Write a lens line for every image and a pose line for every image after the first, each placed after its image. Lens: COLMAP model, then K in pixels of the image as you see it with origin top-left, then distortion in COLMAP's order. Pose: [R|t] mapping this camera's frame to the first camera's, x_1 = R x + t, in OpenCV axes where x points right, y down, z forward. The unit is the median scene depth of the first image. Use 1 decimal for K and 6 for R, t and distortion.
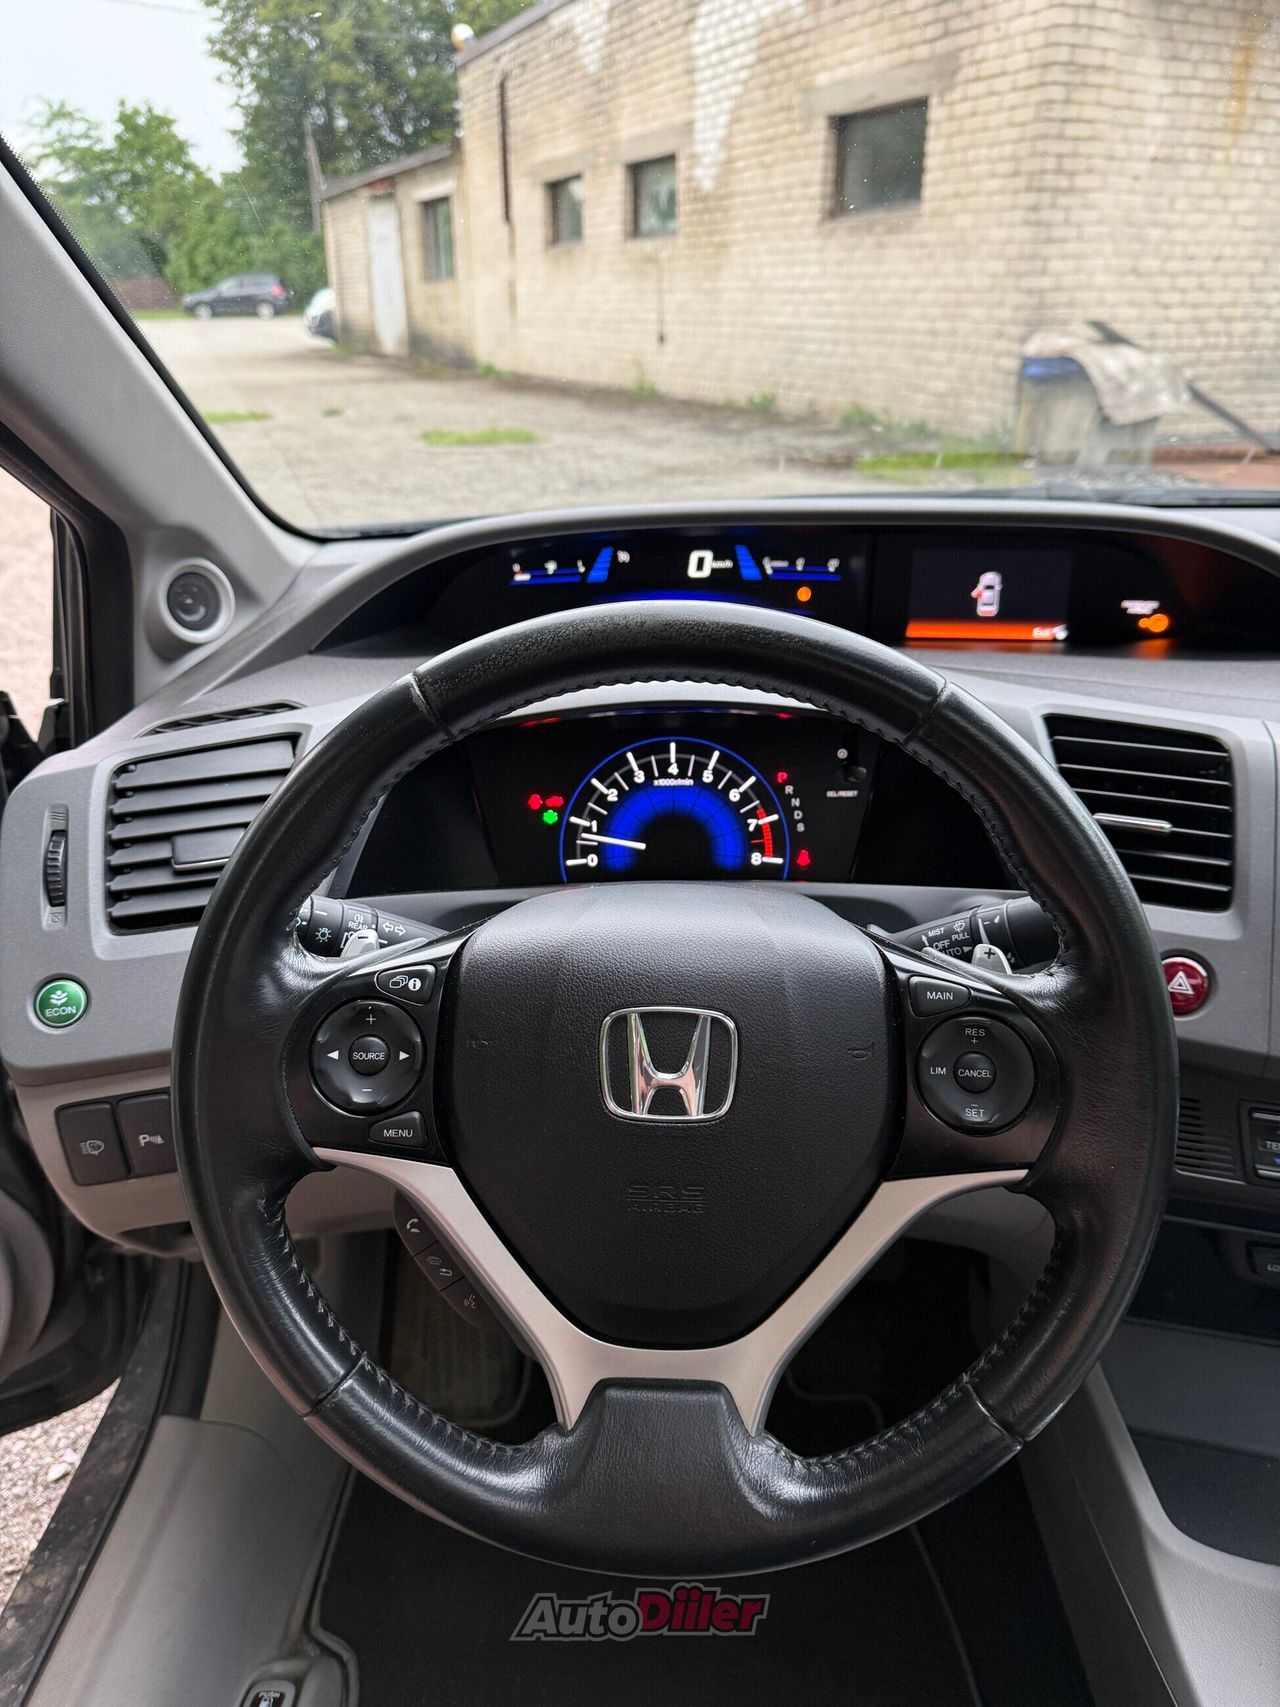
lens RADIAL K [[1201.3, 0, 648.1], [0, 1201.3, 853.3], [0, 0, 1]] dist [0.012462, -0.027170]
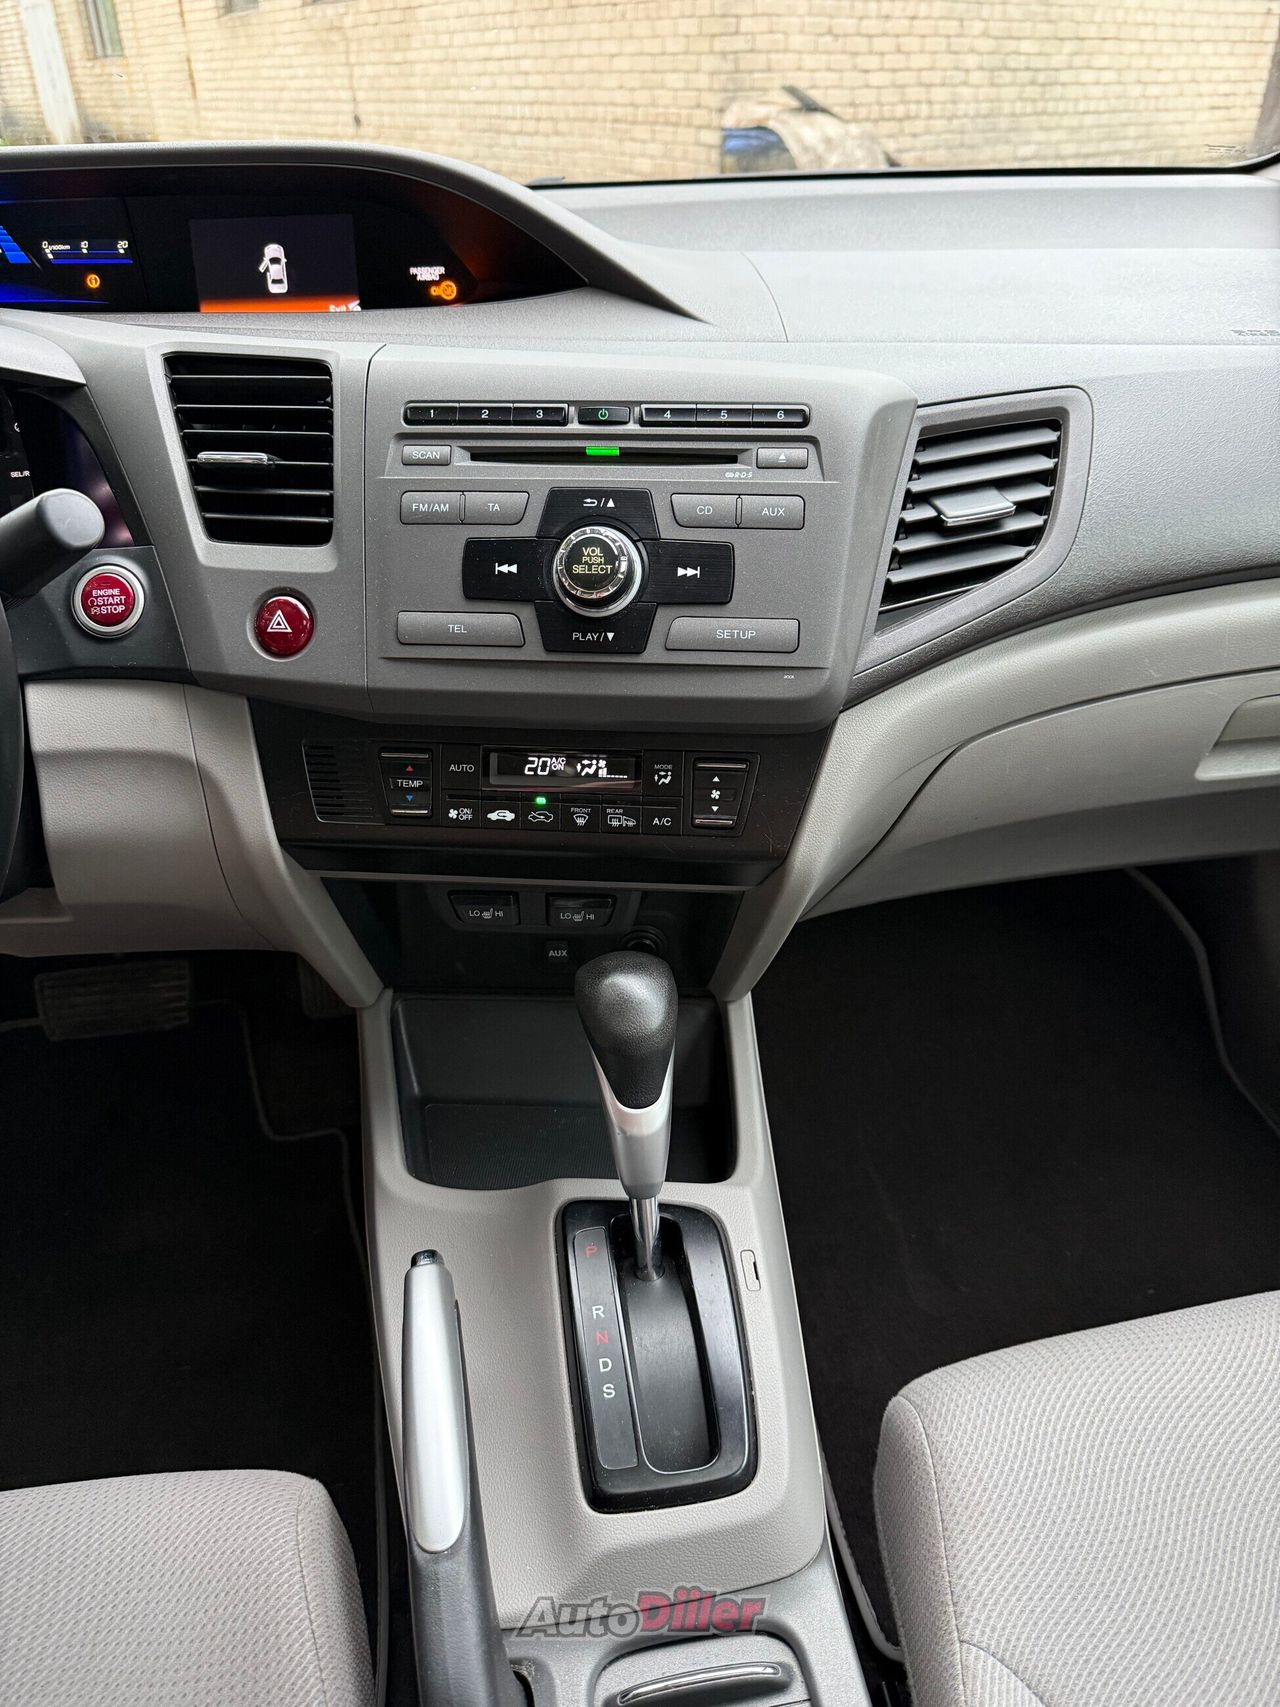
lens RADIAL K [[1201.3, 0, 626.1], [0, 1201.3, 864.1], [0, 0, 1]] dist [0.012462, -0.027170]
pose [[0.984467, -0.100842, 0.143721, 0.031085], [0.079044, 0.985514, 0.150044, 0.009833], [-0.156770, -0.136353, 0.978177, -0.000282]]
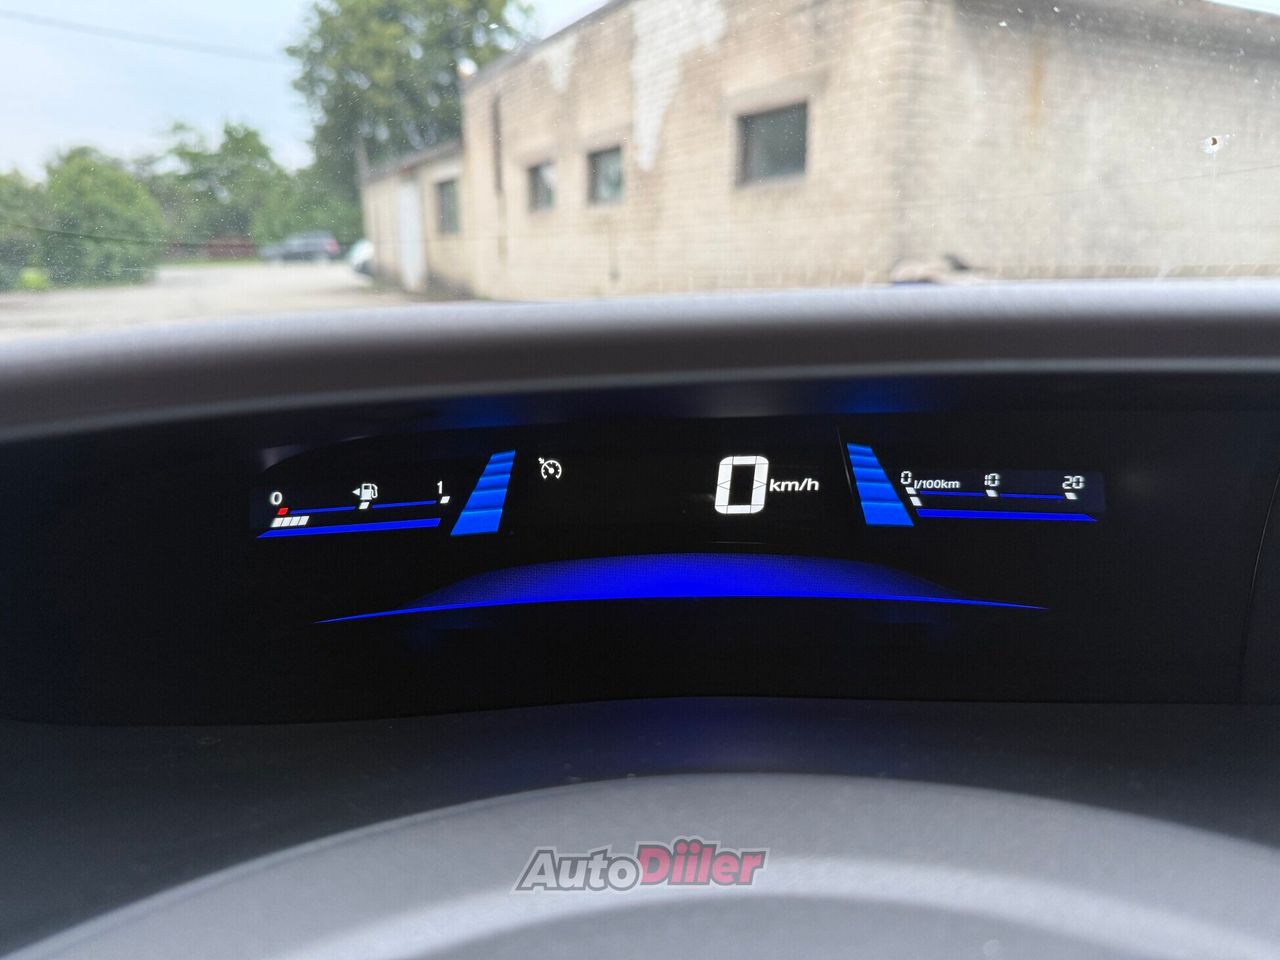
lens RADIAL K [[900.8, 0, 648.9], [0, 900.8, 501.5], [0, 0, 1]] dist [0.012462, -0.027170]
pose [[0.998799, -0.011514, 0.047615, -0.000135], [0.019186, 0.986283, -0.163944, -0.016668], [-0.045074, 0.164661, 0.985320, 0.063086]]
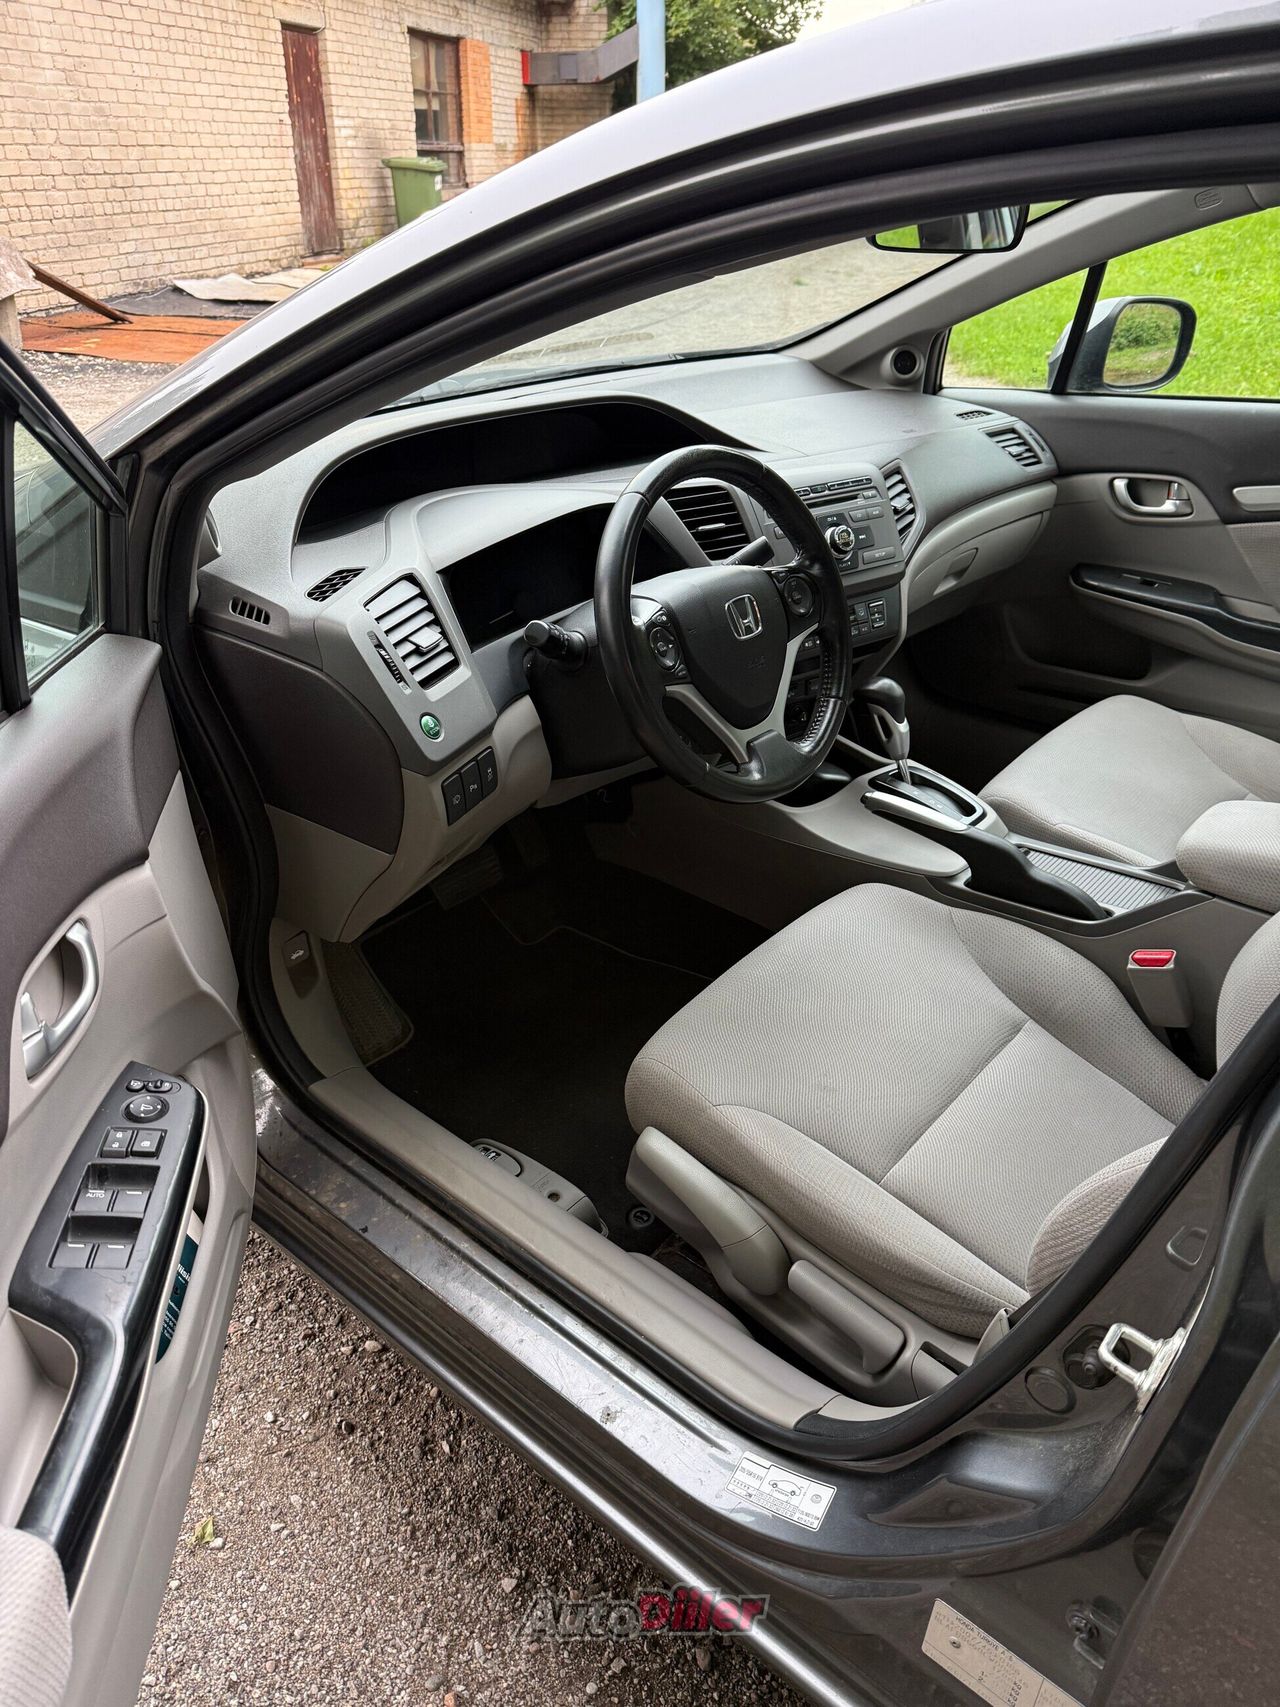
lens RADIAL K [[1201.3, 0, 654.2], [0, 1201.3, 865.2], [0, 0, 1]] dist [0.012462, -0.027170]
pose [[0.613153, -0.388580, 0.687786, -0.092010], [0.313186, 0.918881, 0.239942, -0.001097], [-0.725230, 0.068284, 0.685112, -0.029289]]
